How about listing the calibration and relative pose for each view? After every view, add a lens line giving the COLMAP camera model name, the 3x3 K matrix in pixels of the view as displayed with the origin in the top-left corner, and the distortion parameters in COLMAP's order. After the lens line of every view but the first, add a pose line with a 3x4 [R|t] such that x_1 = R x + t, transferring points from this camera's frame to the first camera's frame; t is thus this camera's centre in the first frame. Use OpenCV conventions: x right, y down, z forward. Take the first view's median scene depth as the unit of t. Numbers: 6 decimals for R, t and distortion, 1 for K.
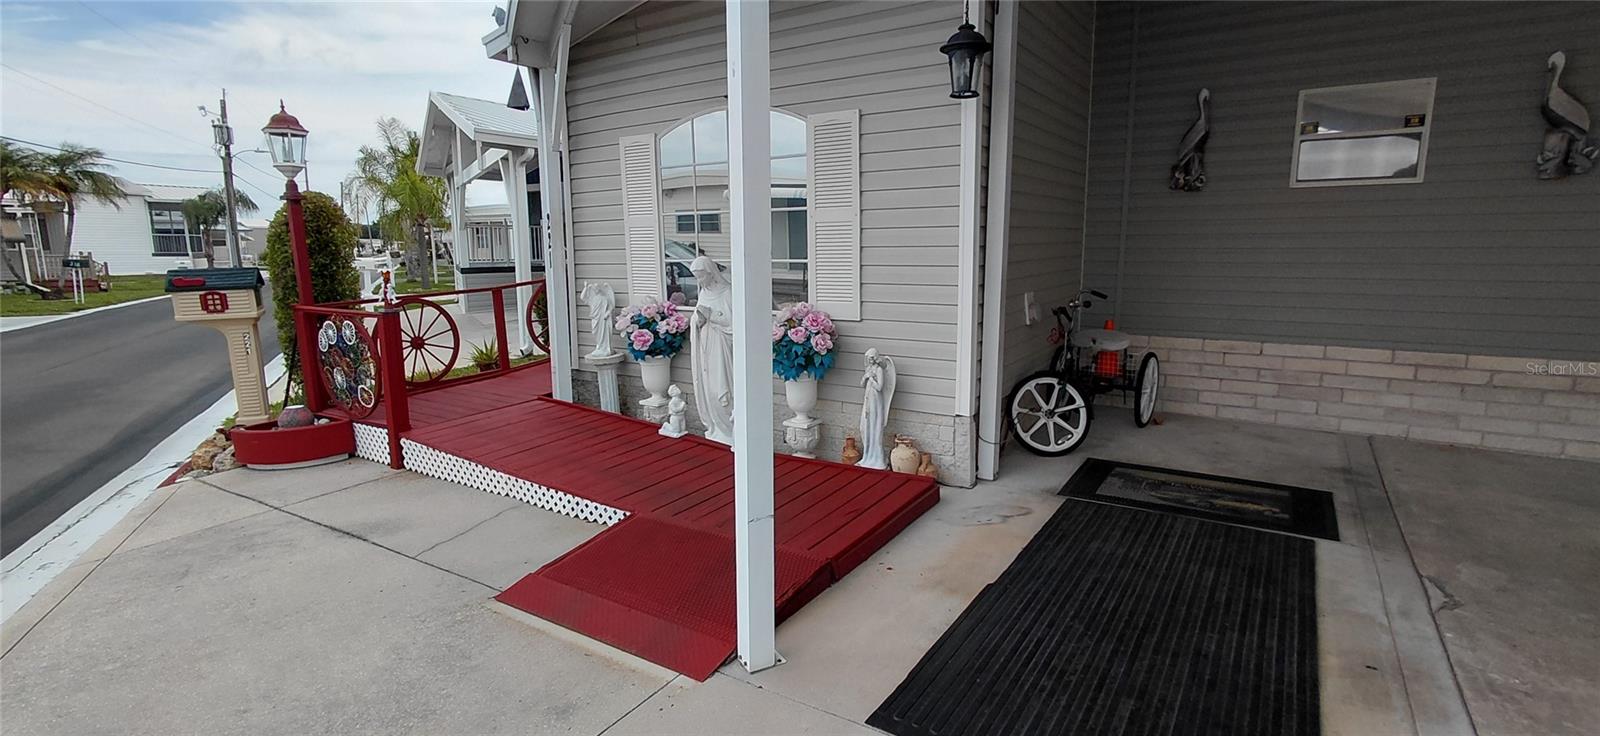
lens RADIAL K [[738.2, 0, 799.1], [0, 738.2, 372.3], [0, 0, 1]] dist [-0.005136, 0.002940]
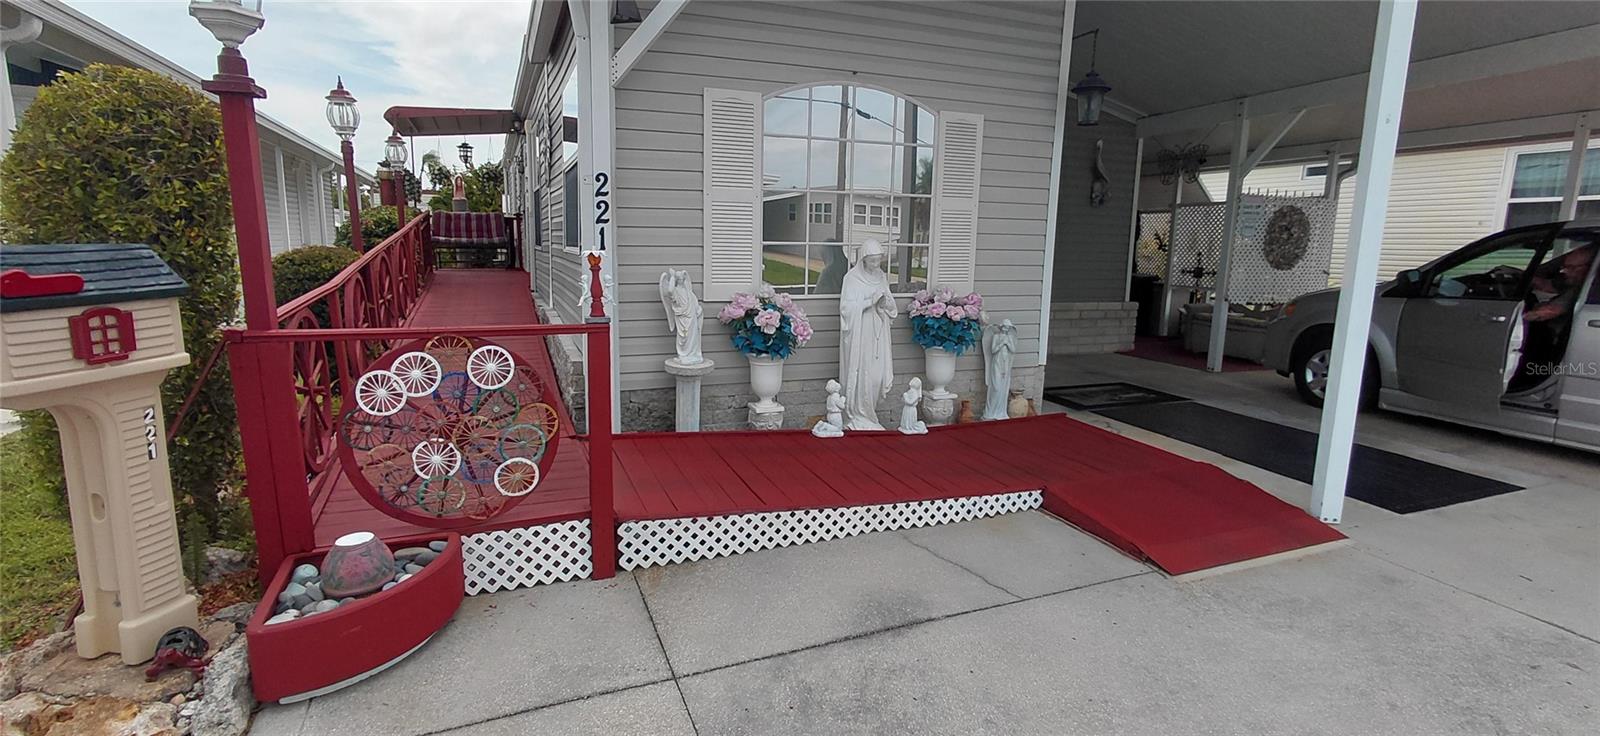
lens RADIAL K [[738.2, 0, 792.8], [0, 738.2, 362.9], [0, 0, 1]] dist [-0.005136, 0.002940]
pose [[0.574756, -0.117530, 0.809841, -0.984938], [0.117988, 0.991194, 0.060112, -0.067721], [-0.809774, 0.061002, 0.583562, 0.536678]]
